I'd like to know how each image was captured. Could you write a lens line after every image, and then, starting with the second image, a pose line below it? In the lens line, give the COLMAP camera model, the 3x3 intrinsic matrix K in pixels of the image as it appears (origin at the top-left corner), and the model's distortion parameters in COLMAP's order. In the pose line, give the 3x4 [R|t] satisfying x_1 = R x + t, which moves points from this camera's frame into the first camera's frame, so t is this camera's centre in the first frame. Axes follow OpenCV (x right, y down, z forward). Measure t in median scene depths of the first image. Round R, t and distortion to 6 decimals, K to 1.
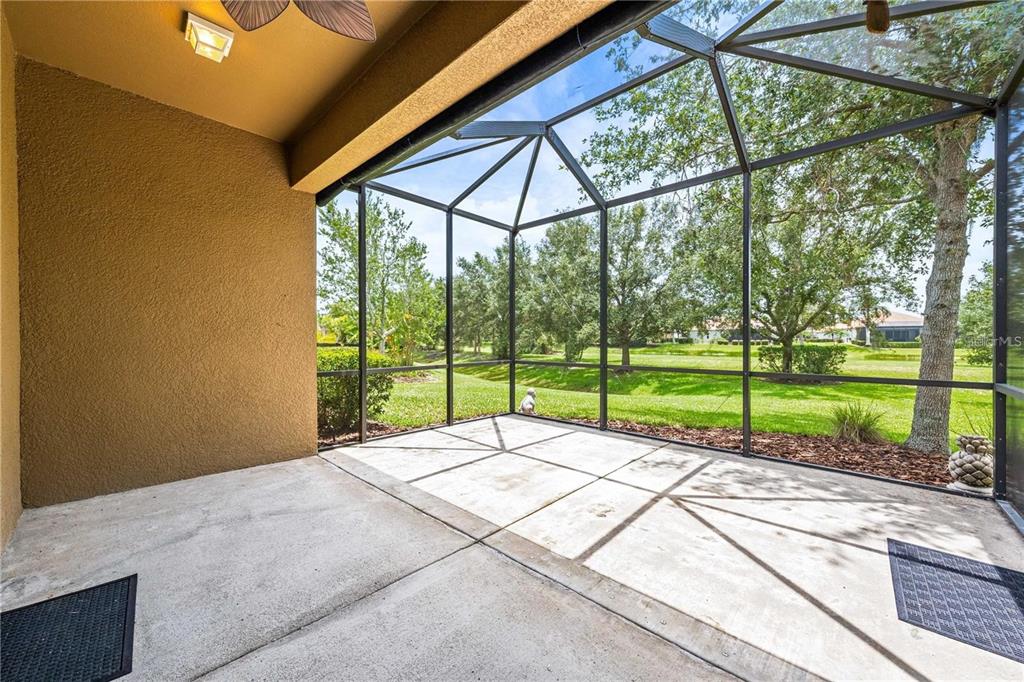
lens RADIAL K [[390.2, 0, 524.6], [0, 390.2, 343.8], [0, 0, 1]] dist [-0.000842, -0.000146]
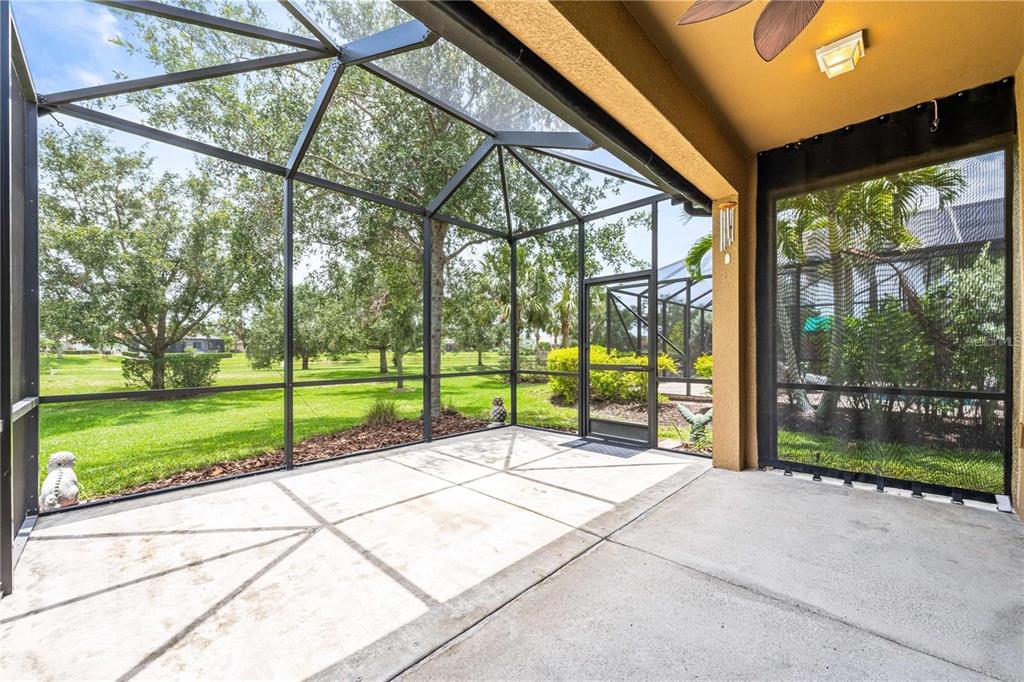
lens RADIAL K [[390.2, 0, 524.6], [0, 390.2, 343.8], [0, 0, 1]] dist [-0.000842, -0.000146]
pose [[0.023784, 0.015110, 0.999603, -0.781990], [0.014259, 0.999779, -0.015452, 0.004764], [-0.999615, 0.014621, 0.023563, 0.798965]]
